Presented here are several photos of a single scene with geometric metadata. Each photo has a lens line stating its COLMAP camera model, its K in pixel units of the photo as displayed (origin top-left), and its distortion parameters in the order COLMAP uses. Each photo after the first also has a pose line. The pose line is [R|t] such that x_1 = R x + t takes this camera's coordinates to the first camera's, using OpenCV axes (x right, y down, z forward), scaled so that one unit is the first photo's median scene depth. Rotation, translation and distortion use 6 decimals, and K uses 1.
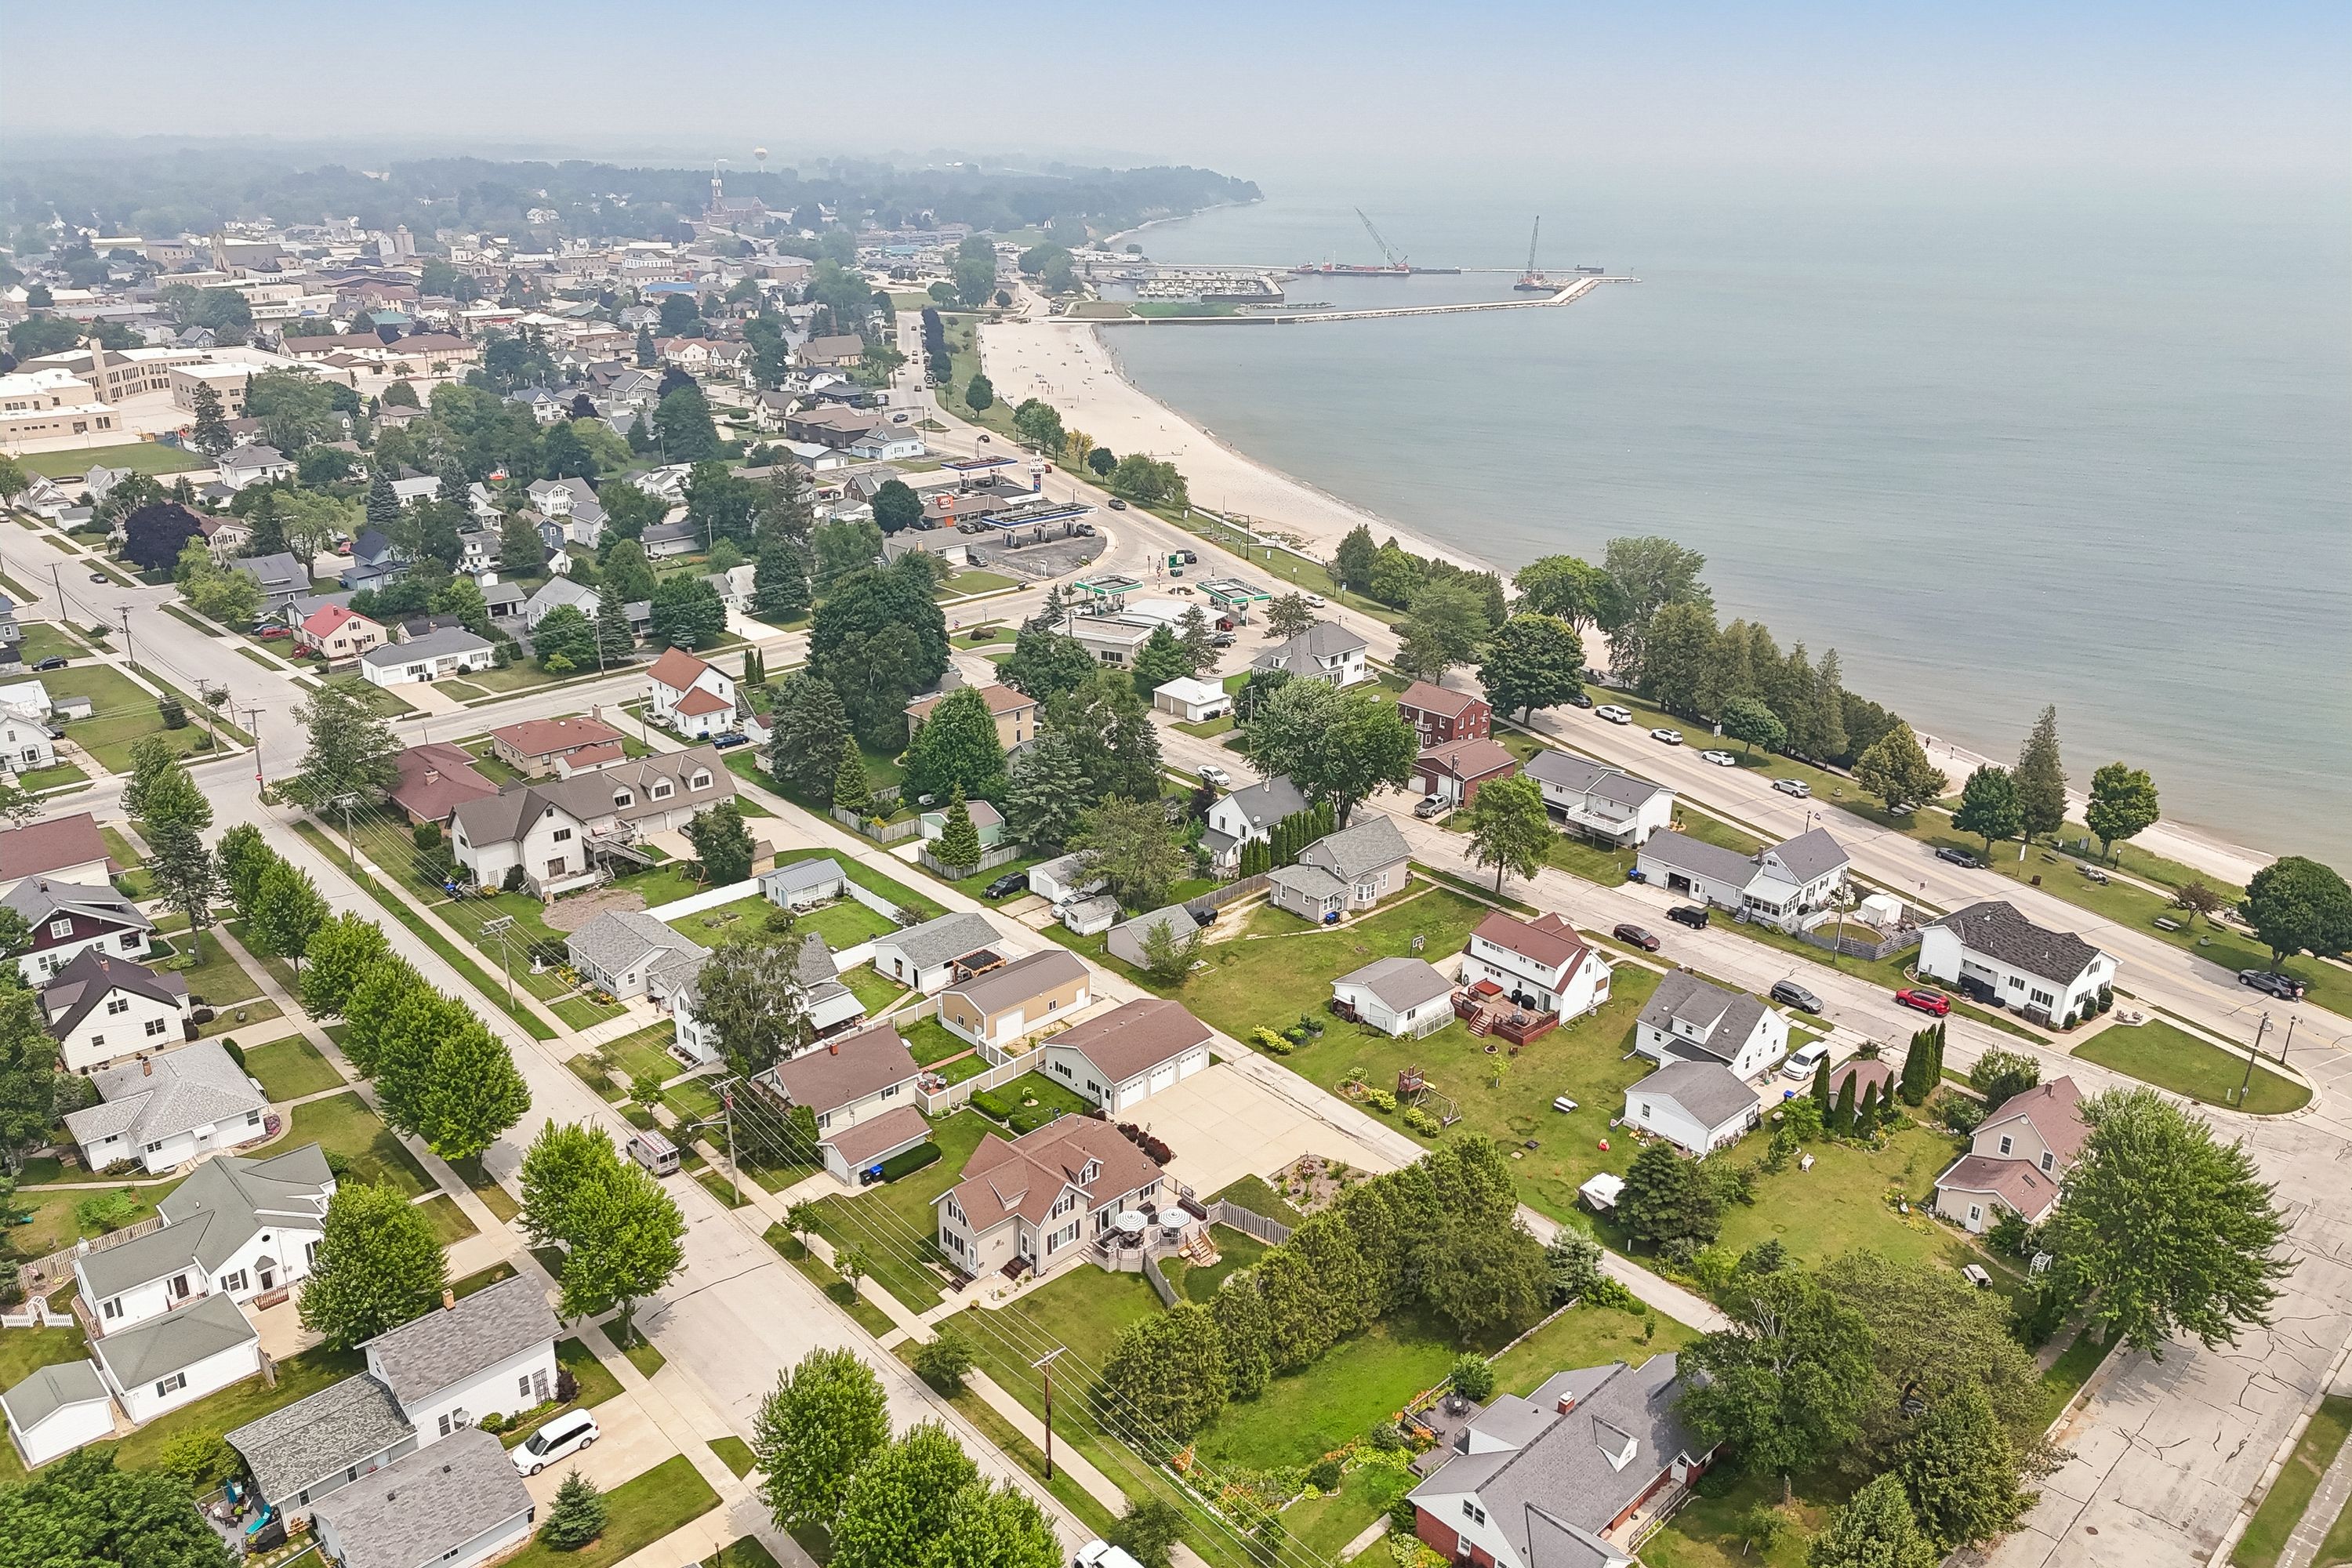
lens RADIAL K [[1688.1, 0, 1176.0], [0, 1688.1, 784.0], [0, 0, 1]] dist [0.073335, -0.080288]
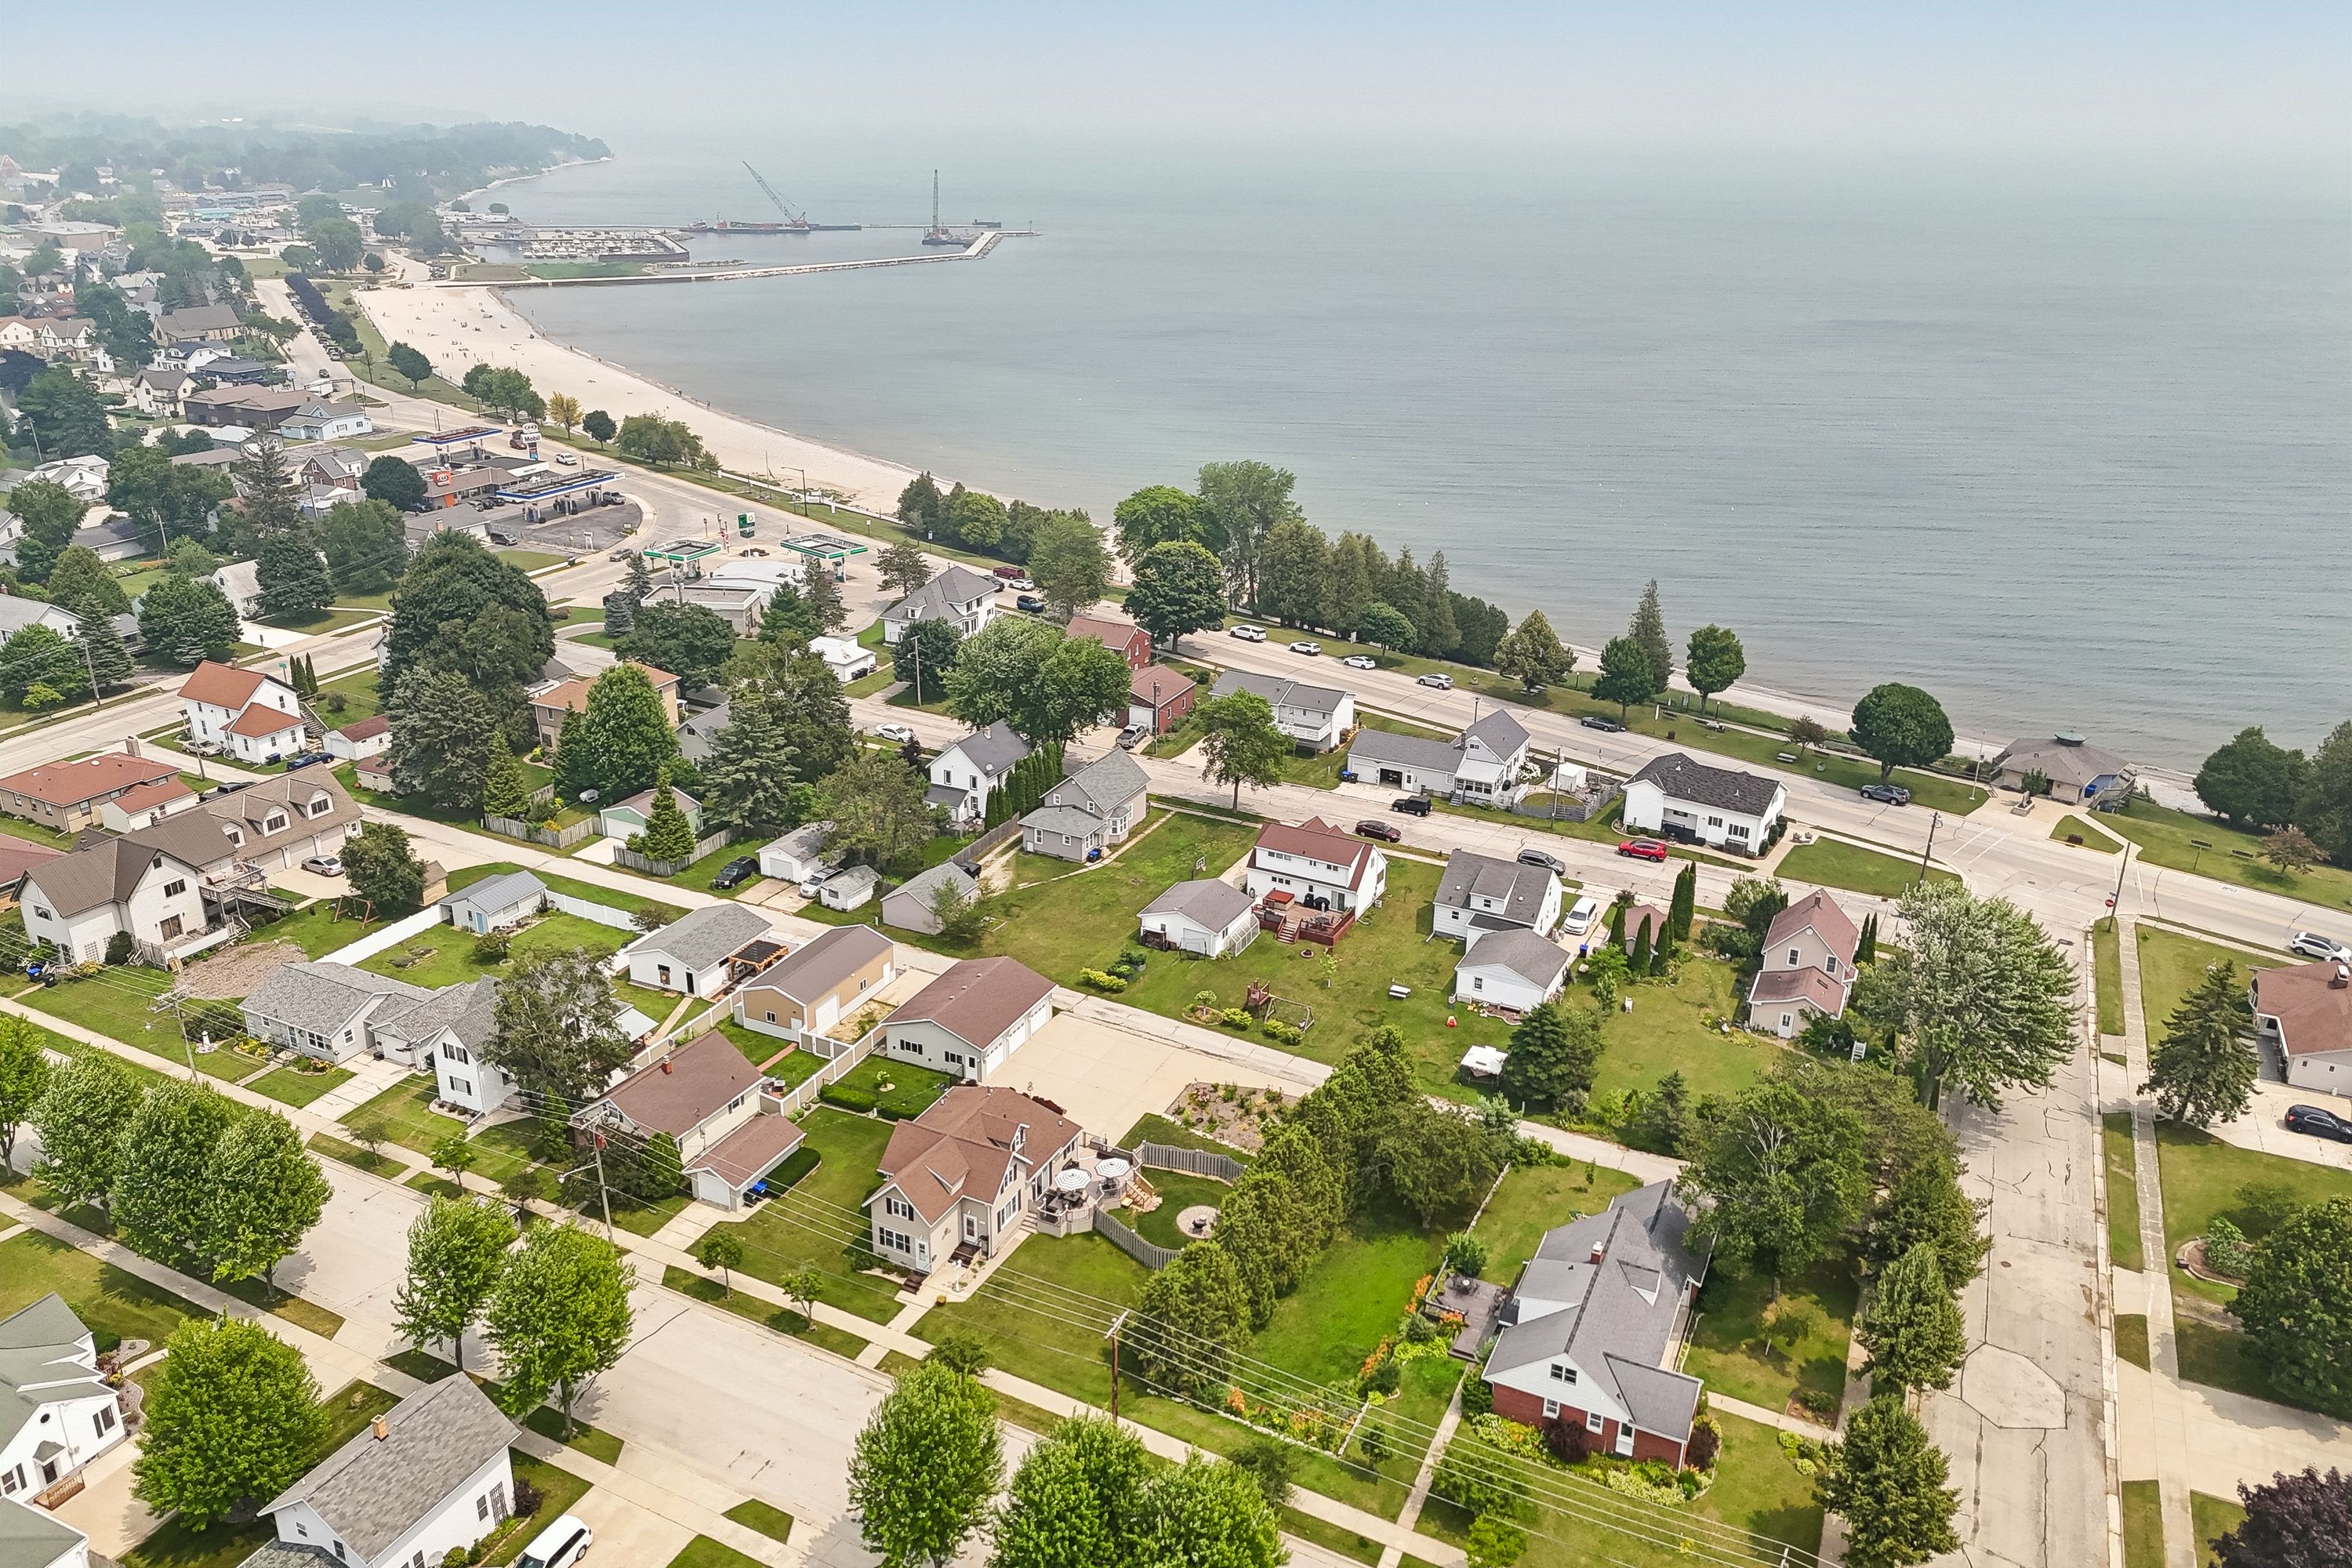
lens RADIAL K [[1688.1, 0, 1176.0], [0, 1688.1, 784.0], [0, 0, 1]] dist [0.073335, -0.080288]
pose [[0.938983, -0.126514, 0.319852, -0.166723], [0.119805, 0.991965, 0.040653, 0.004242], [-0.322425, 0.000147, 0.946595, 0.056847]]
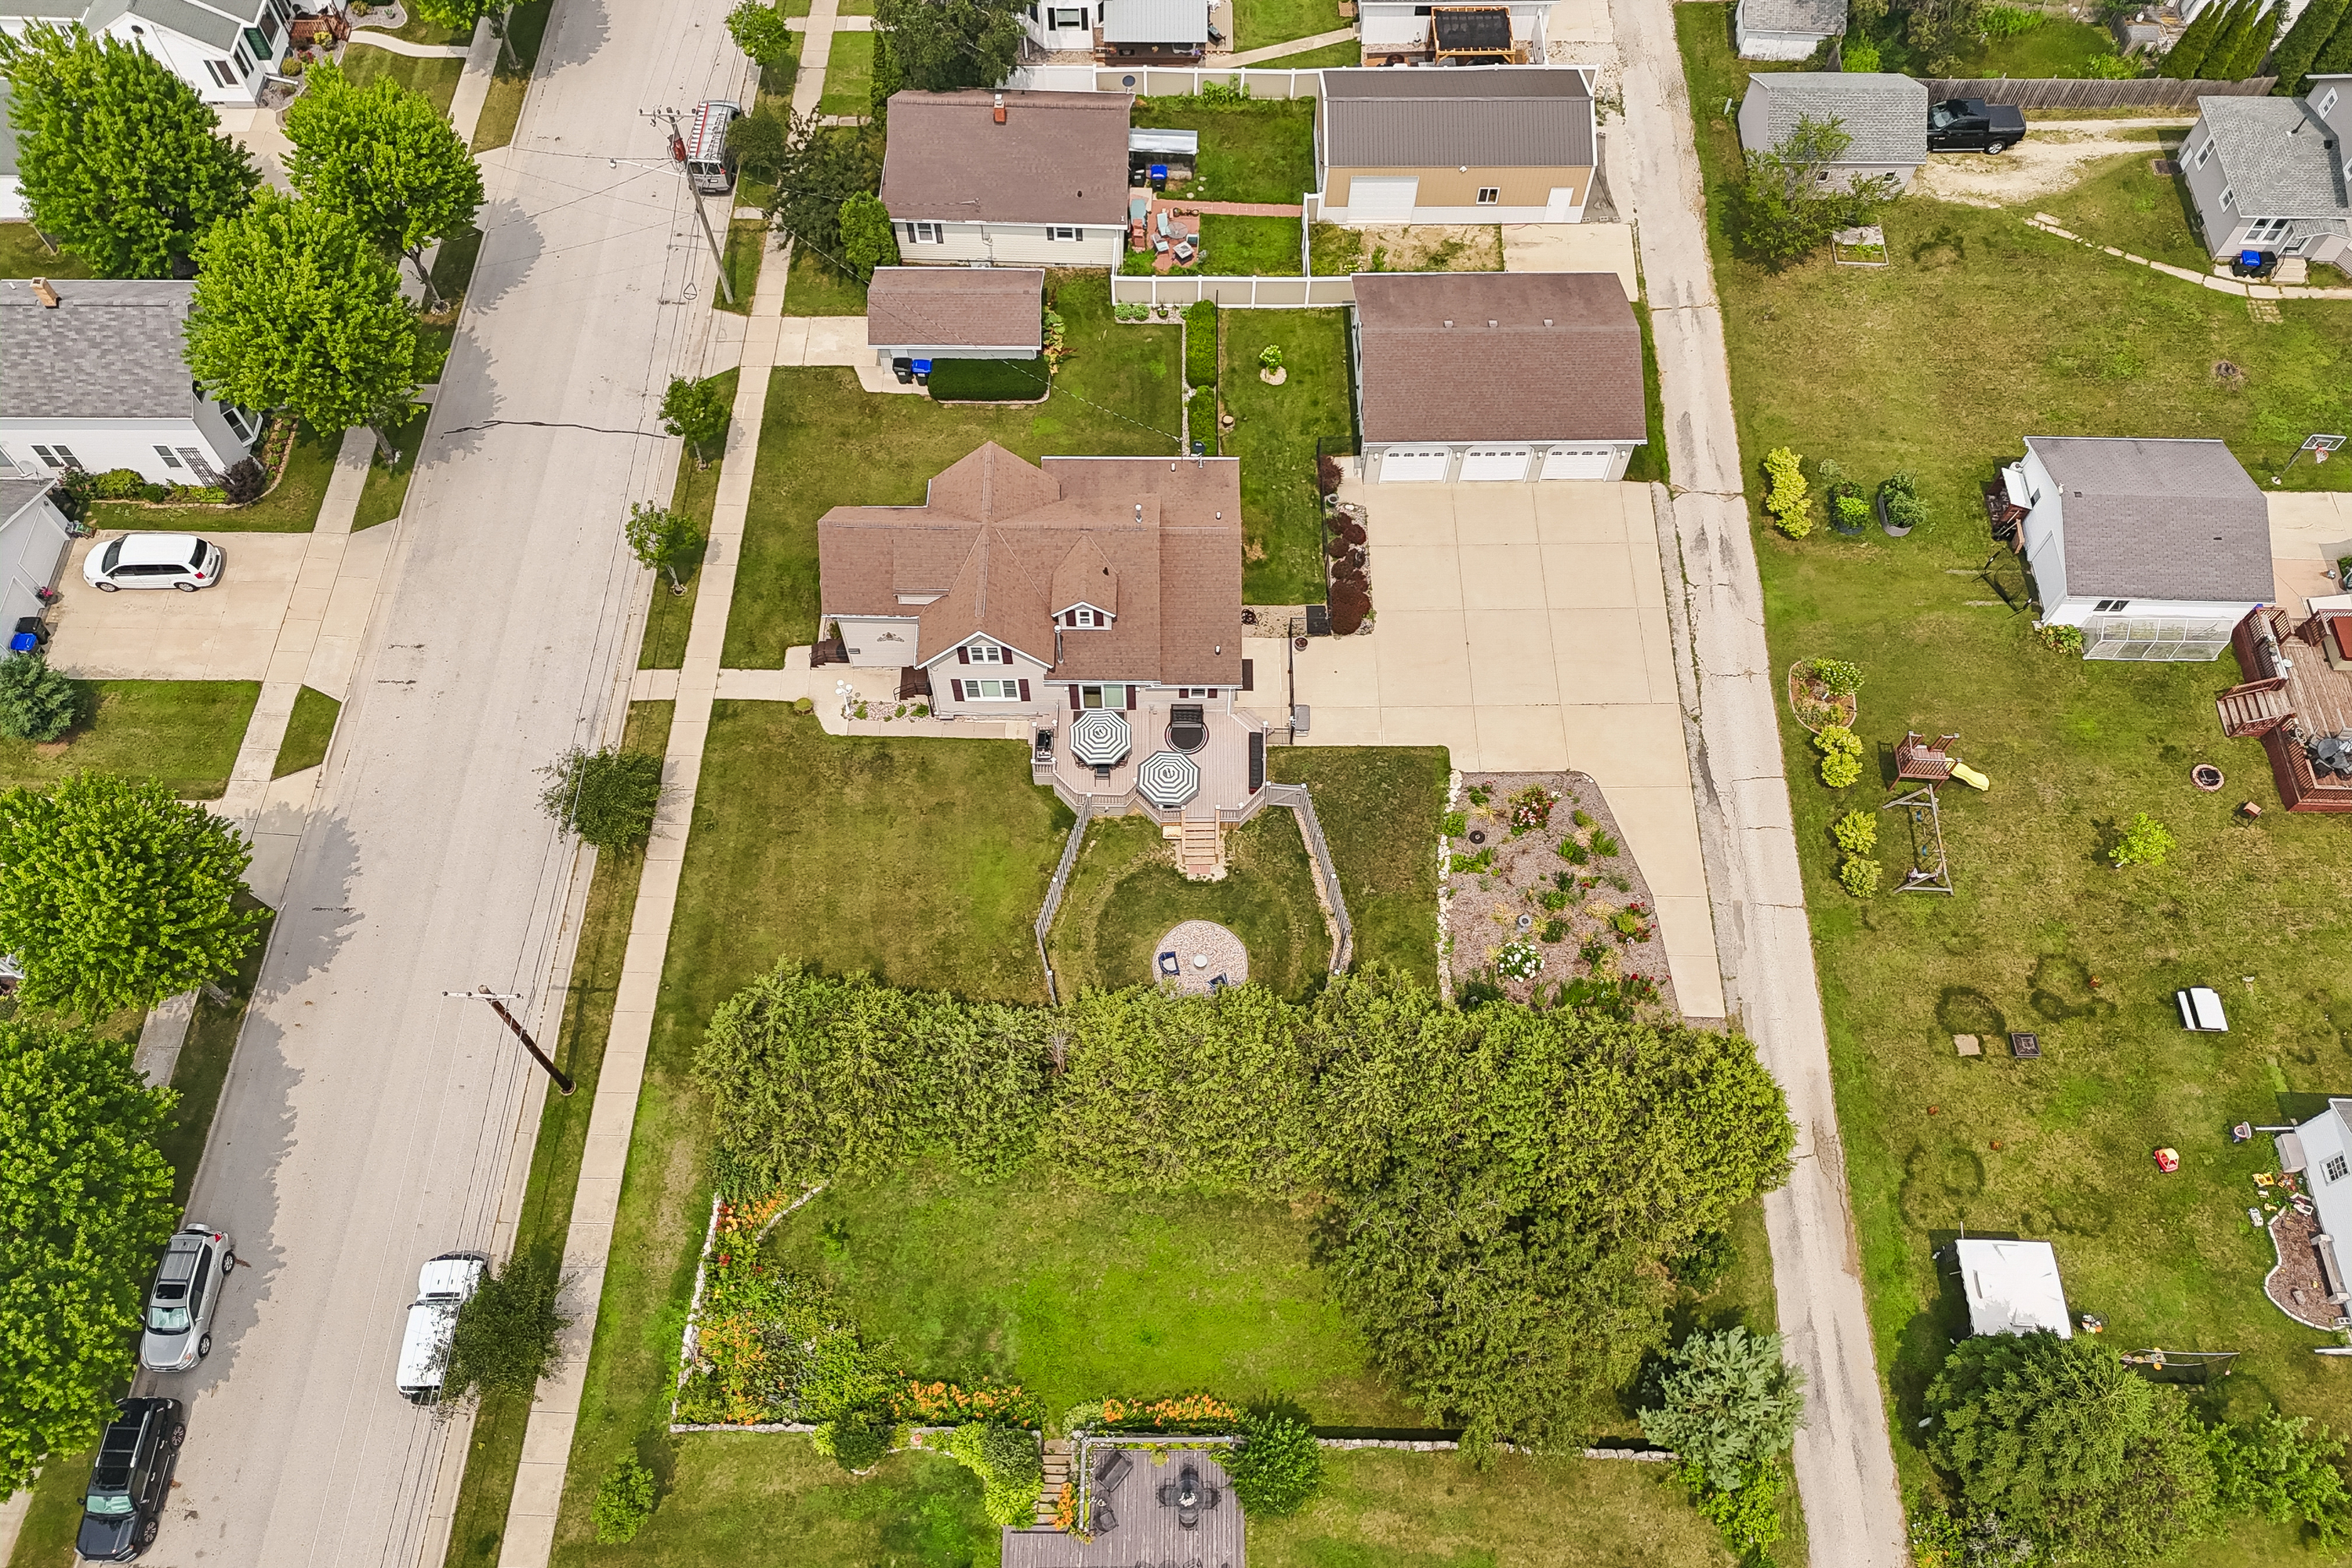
lens RADIAL K [[1688.1, 0, 1176.0], [0, 1688.1, 784.0], [0, 0, 1]] dist [0.073335, -0.080288]
pose [[0.720792, 0.603206, -0.341469, 0.122111], [-0.242799, 0.681140, 0.690722, -0.069751], [0.649236, -0.414959, 0.637418, 0.454133]]
